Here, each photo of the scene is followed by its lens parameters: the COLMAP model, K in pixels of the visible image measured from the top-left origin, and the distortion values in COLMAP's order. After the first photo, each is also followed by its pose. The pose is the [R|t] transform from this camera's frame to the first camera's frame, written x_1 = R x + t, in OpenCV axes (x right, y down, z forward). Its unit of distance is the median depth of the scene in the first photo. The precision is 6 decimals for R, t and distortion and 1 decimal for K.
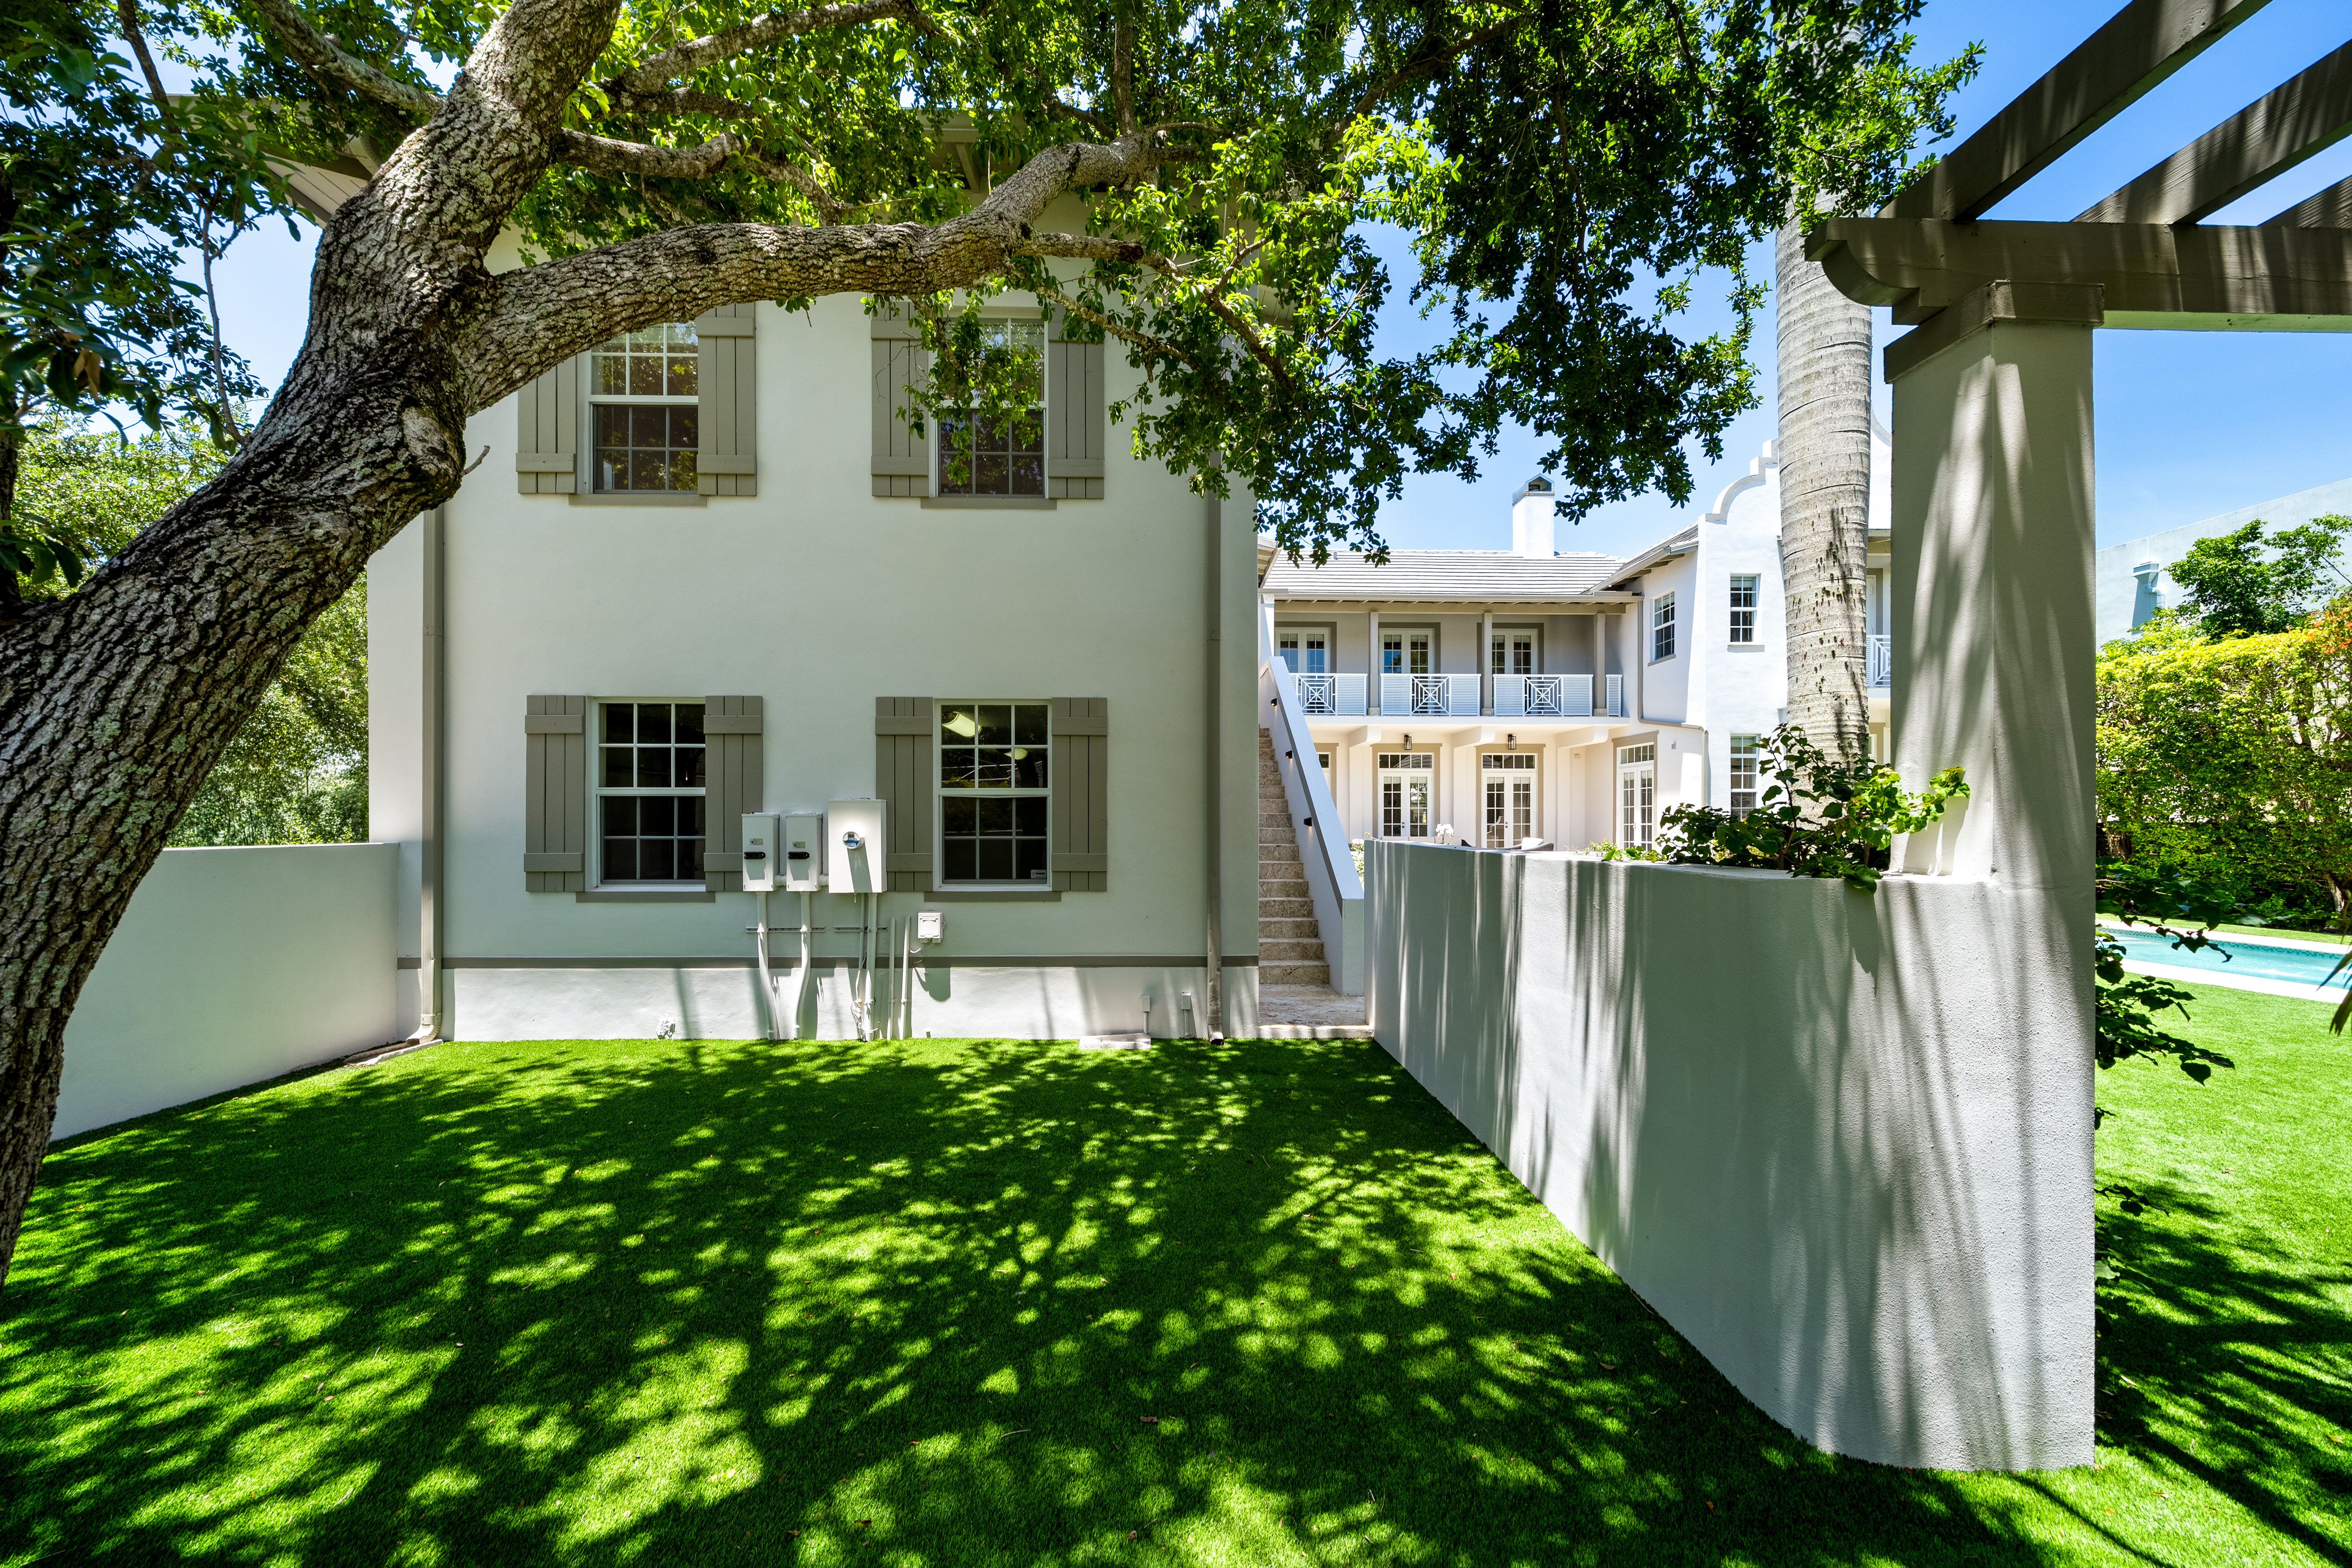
lens RADIAL K [[804.8, 0, 1188.9], [0, 804.8, 815.3], [0, 0, 1]] dist [-0.001771, -0.000715]
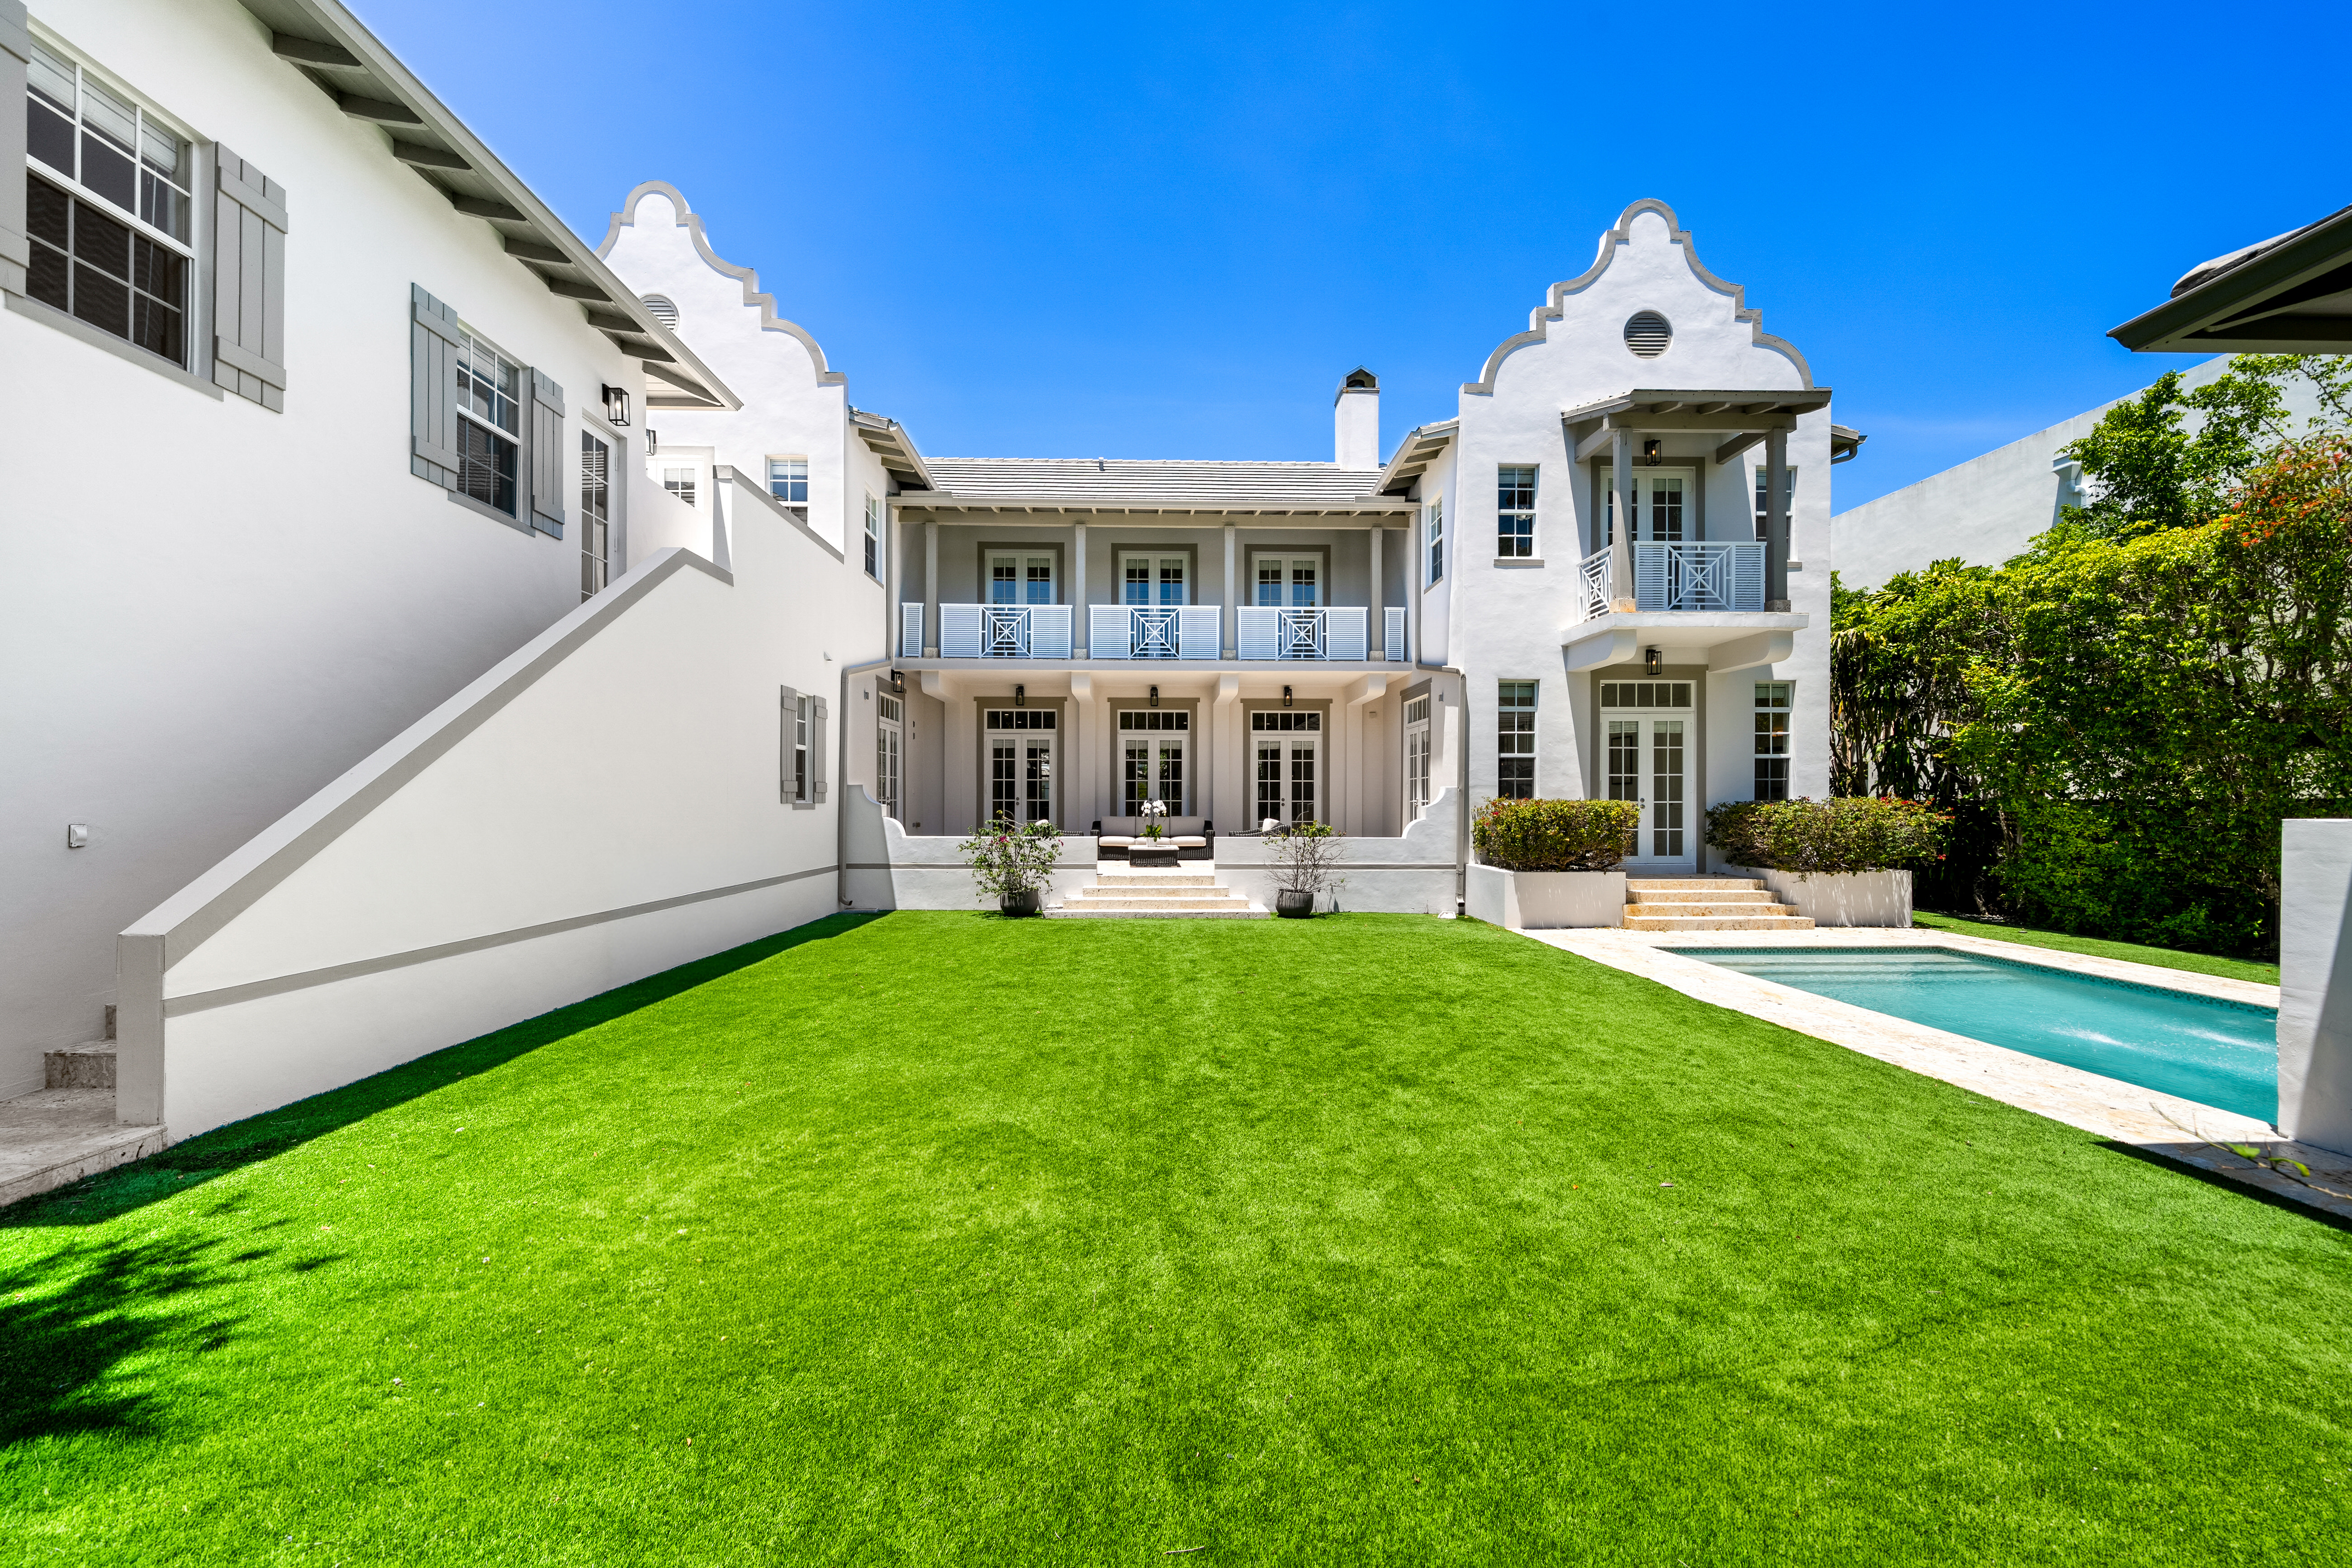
lens RADIAL K [[875.3, 0, 1161.9], [0, 875.3, 780.8], [0, 0, 1]] dist [-0.002461, -0.000824]
pose [[0.999997, 0.001136, 0.001928, 0.361838], [-0.001112, 0.999928, -0.011963, 0.002634], [-0.001942, 0.011961, 0.999927, 0.194598]]
